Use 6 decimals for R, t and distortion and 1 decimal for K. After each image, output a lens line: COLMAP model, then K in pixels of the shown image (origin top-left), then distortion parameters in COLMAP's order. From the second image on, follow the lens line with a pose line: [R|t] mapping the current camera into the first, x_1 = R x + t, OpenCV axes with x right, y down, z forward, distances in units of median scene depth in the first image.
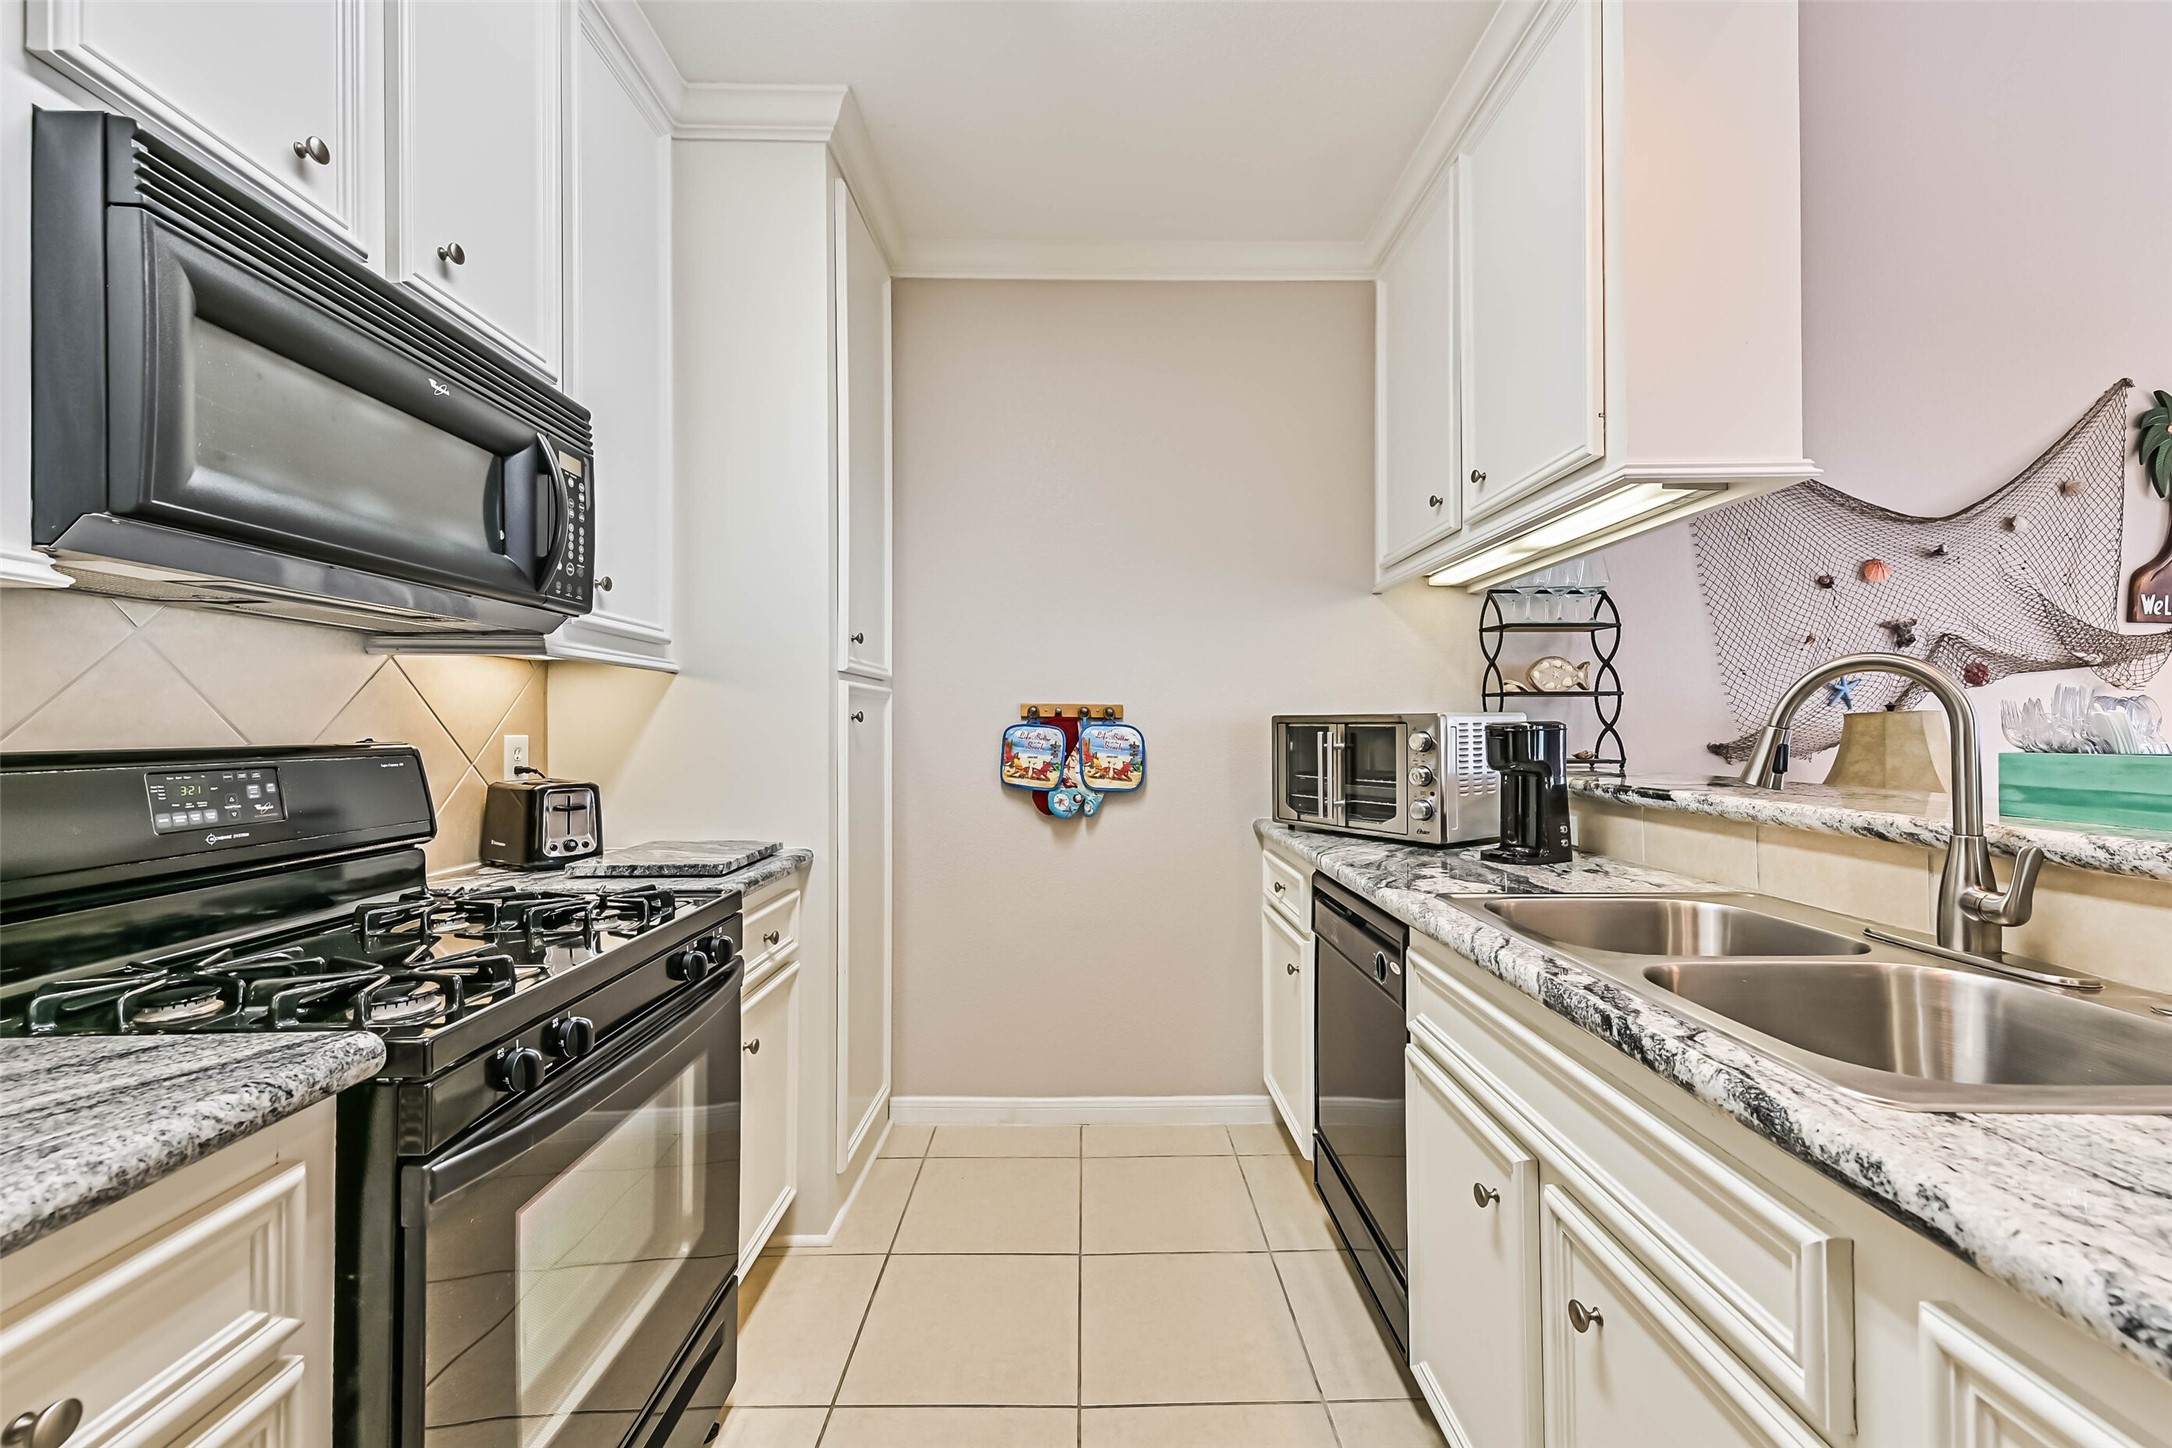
lens RADIAL K [[858.4, 0, 1095.3], [0, 858.4, 723.2], [0, 0, 1]] dist [0.019673, -0.006608]
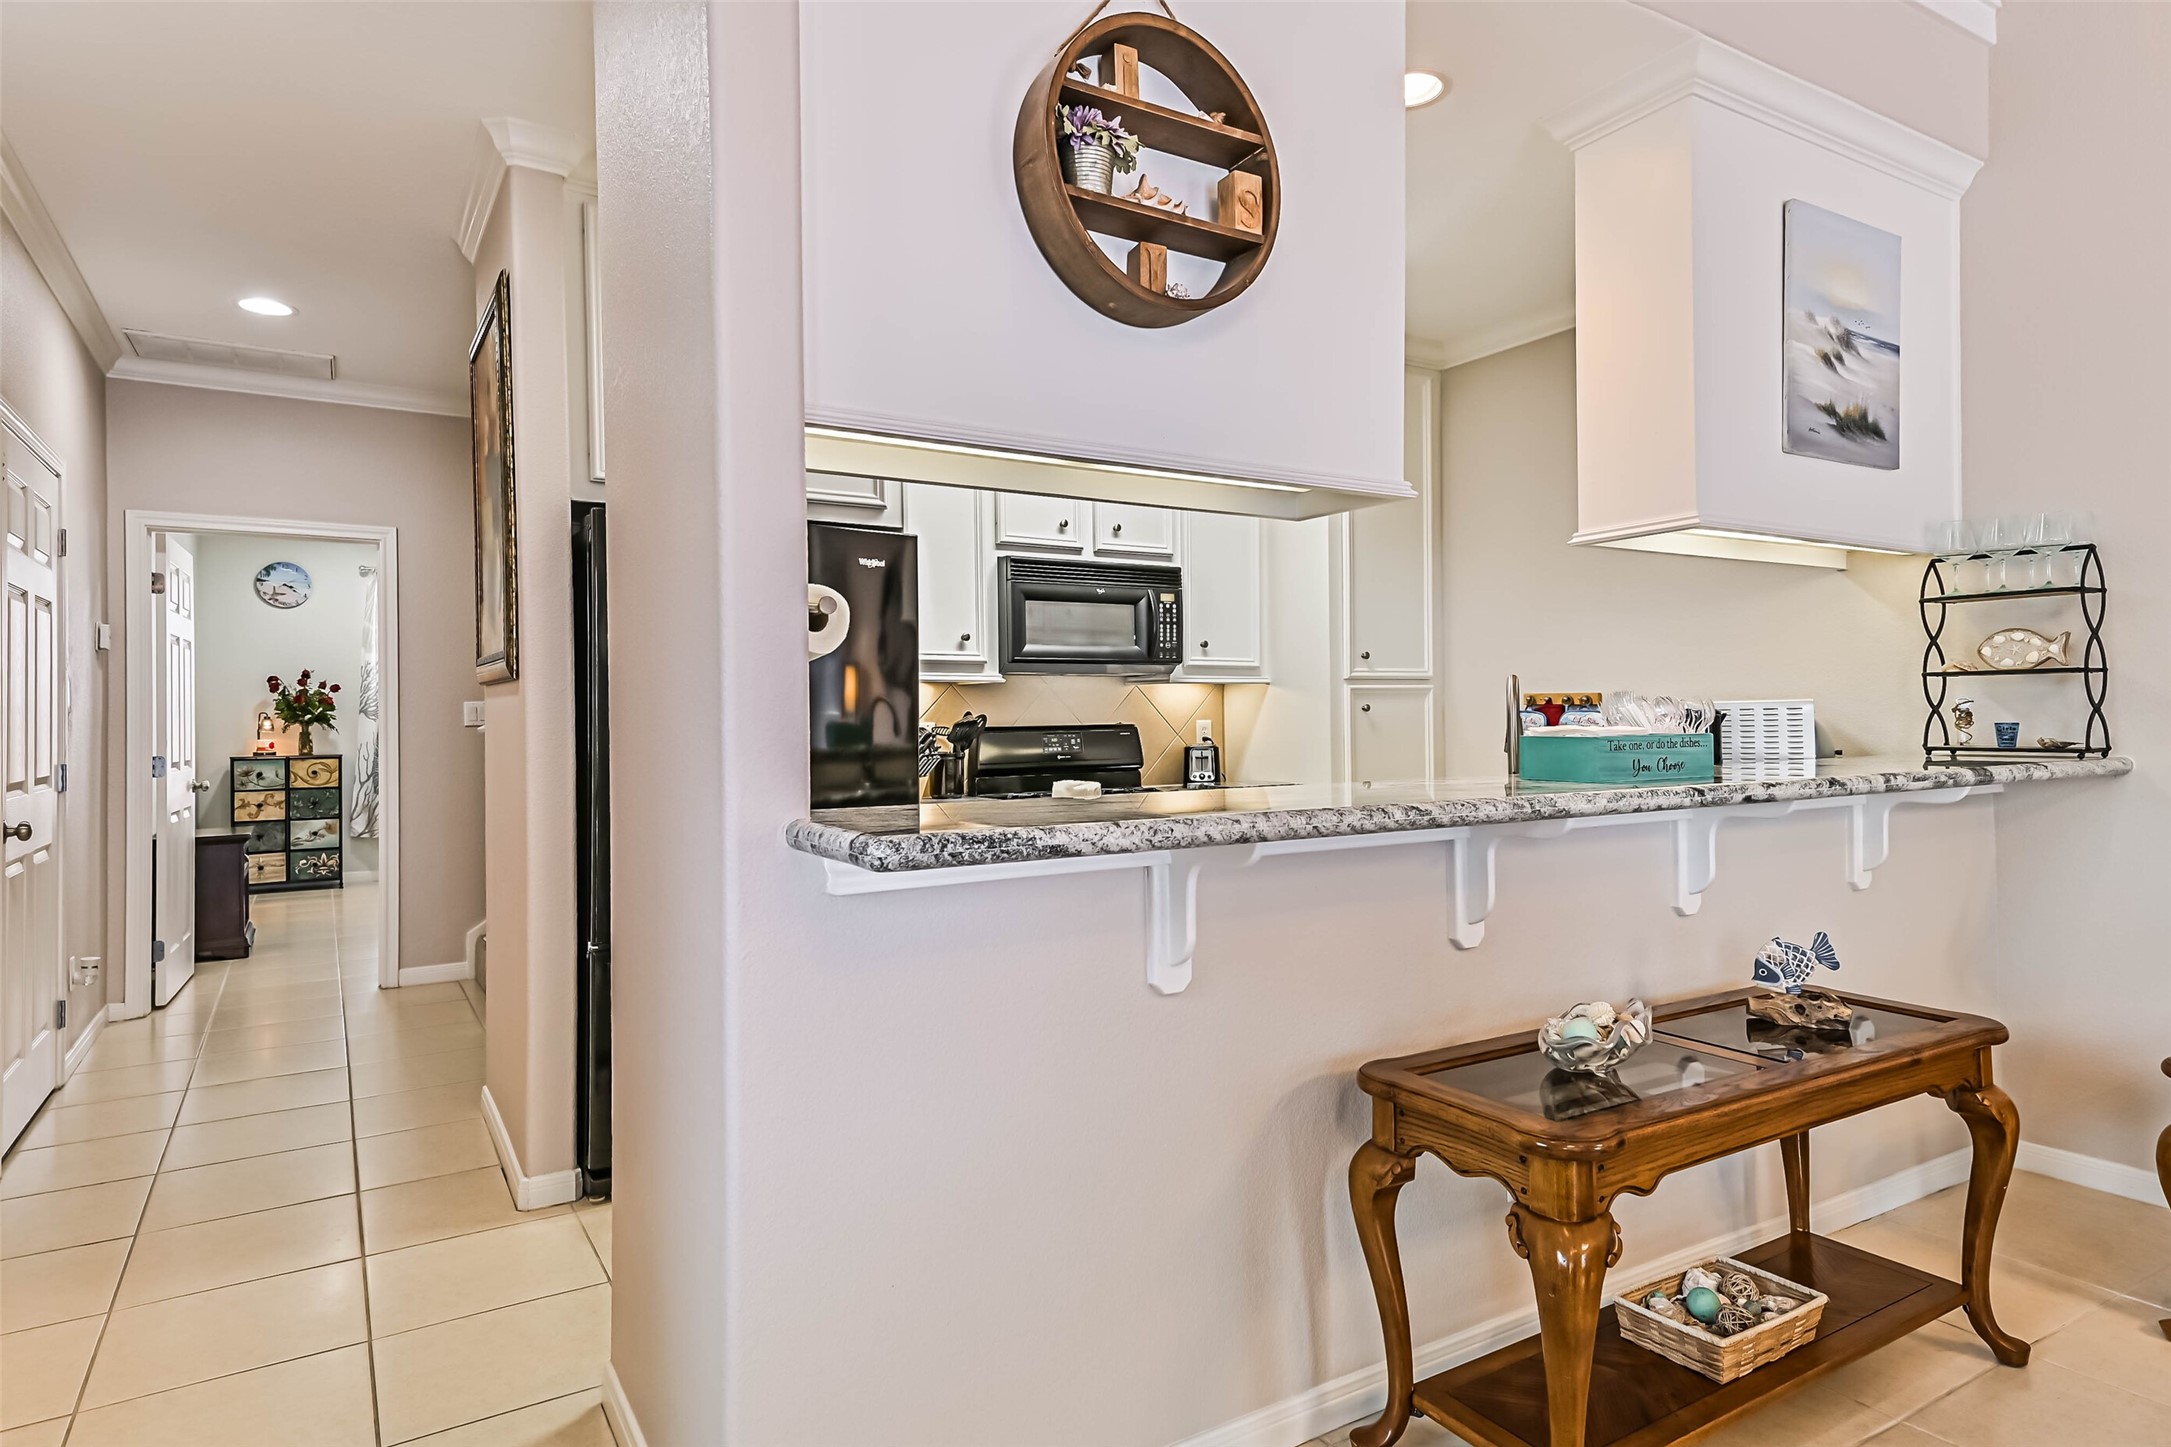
lens RADIAL K [[1222.9, 0, 1079.9], [0, 1222.9, 709.9], [0, 0, 1]] dist [0.048230, -0.000098]
pose [[0.512924, -0.007228, -0.858403, 1.423910], [0.016121, 0.999869, 0.001214, -0.015683], [0.858282, -0.014461, 0.512974, -0.577868]]
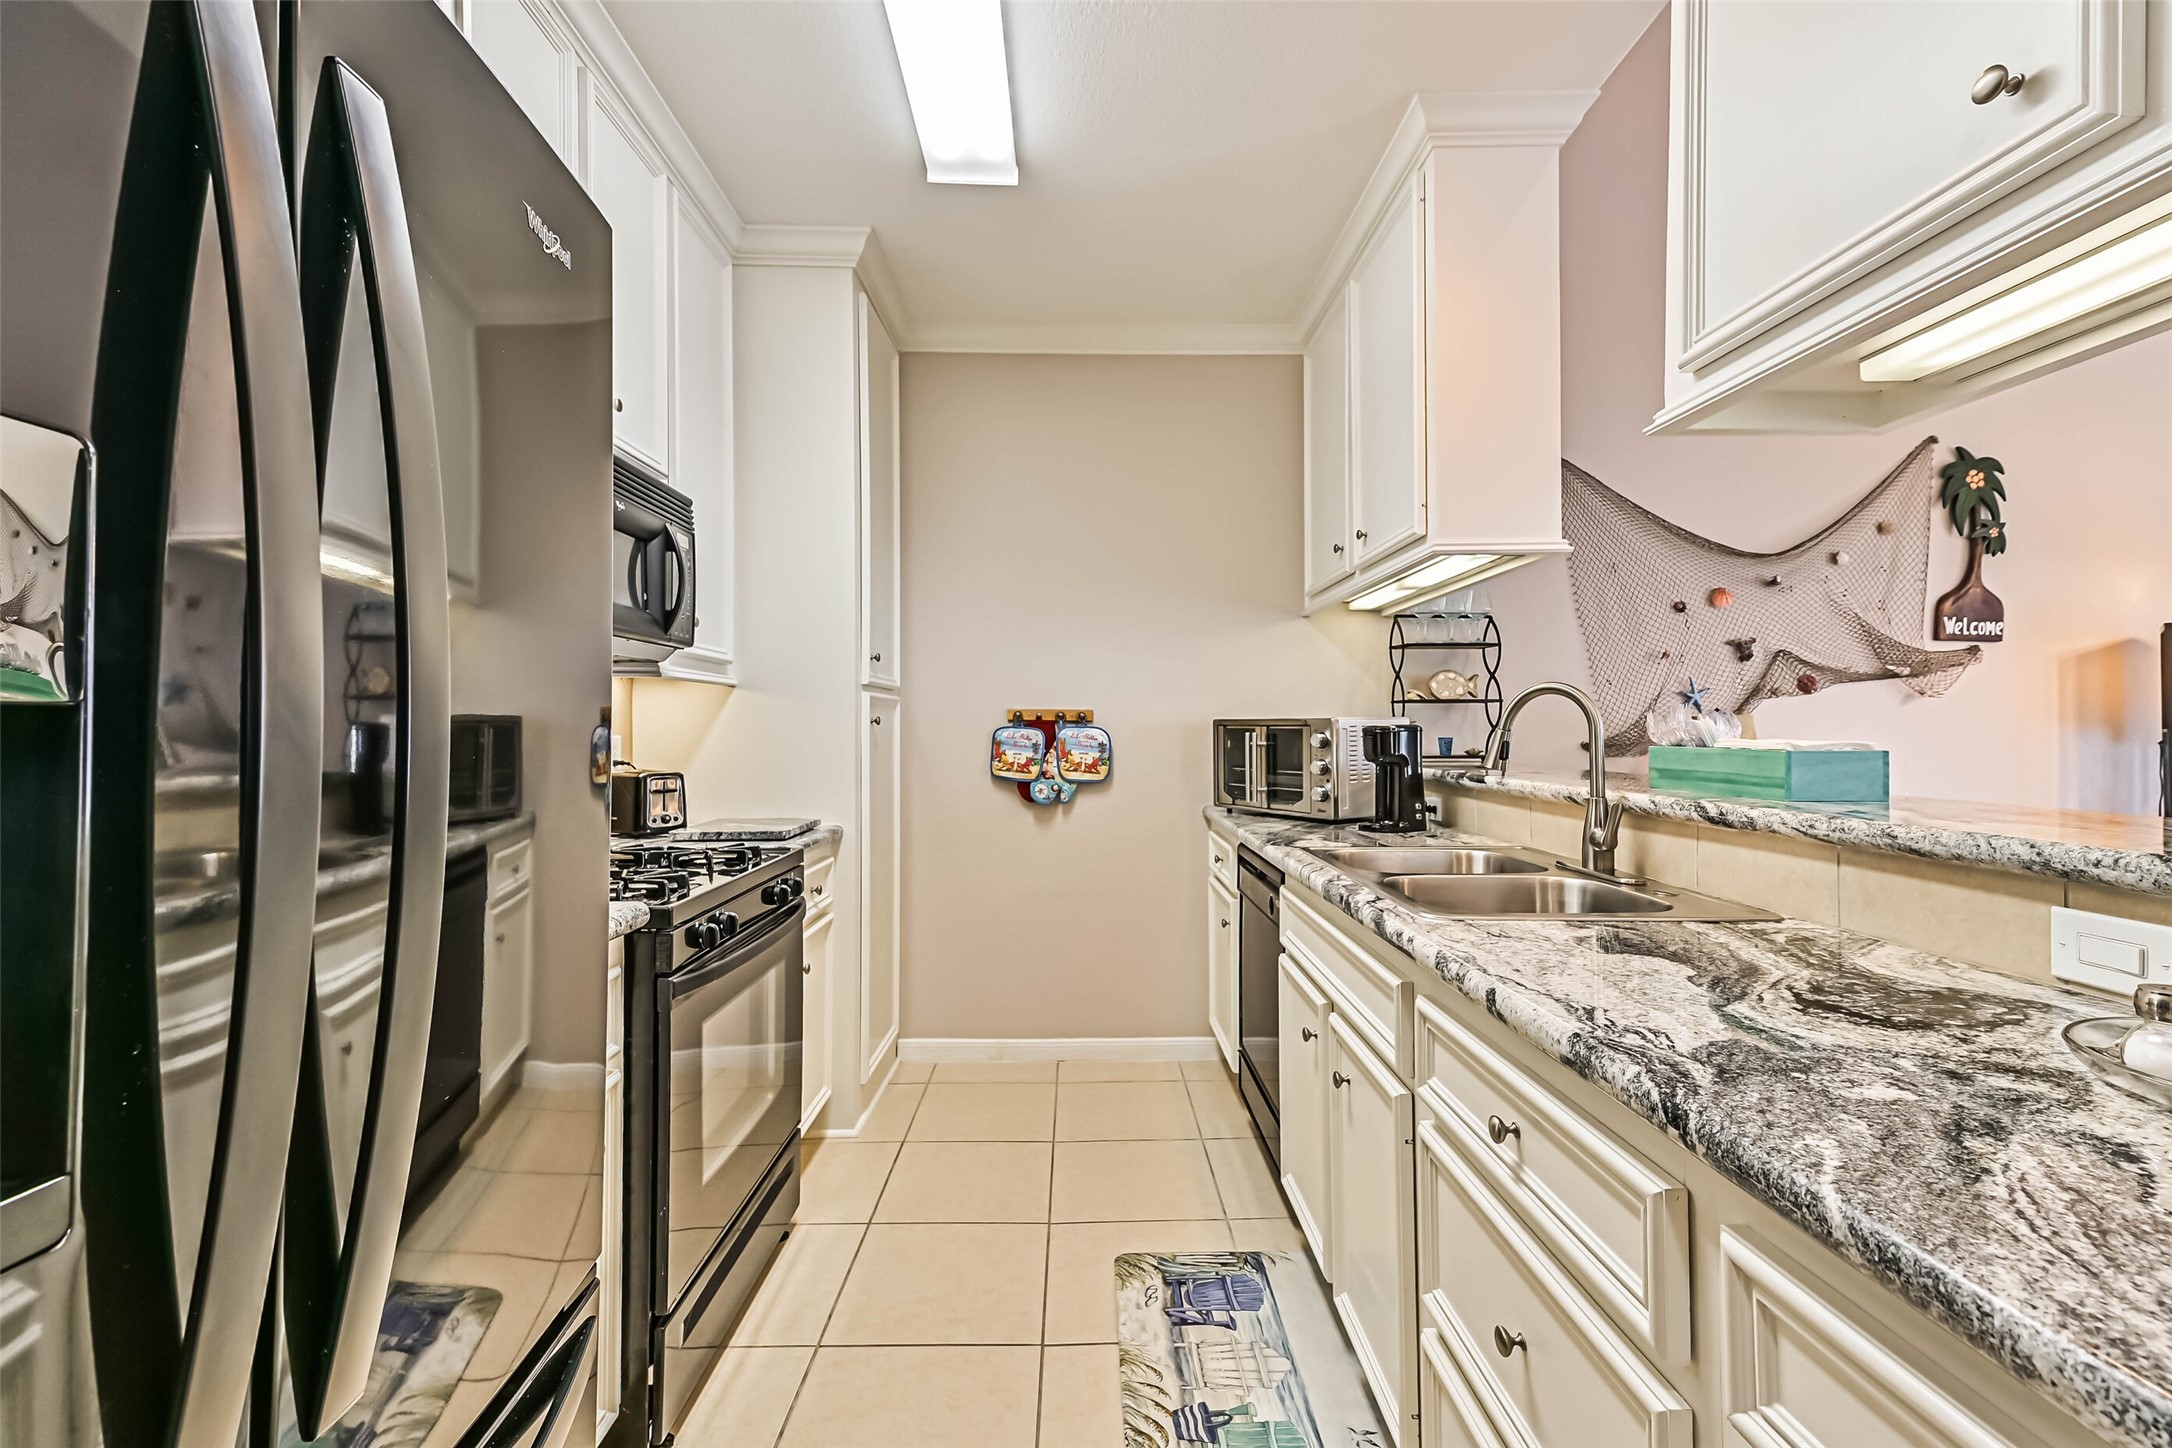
lens RADIAL K [[925.1, 0, 1097.1], [0, 925.1, 718.3], [0, 0, 1]] dist [0.029207, -0.010376]
pose [[0.999967, -0.000580, 0.008130, 0.035422], [0.000615, 0.999991, -0.004314, -0.005496], [-0.008128, 0.004319, 0.999958, -0.371668]]
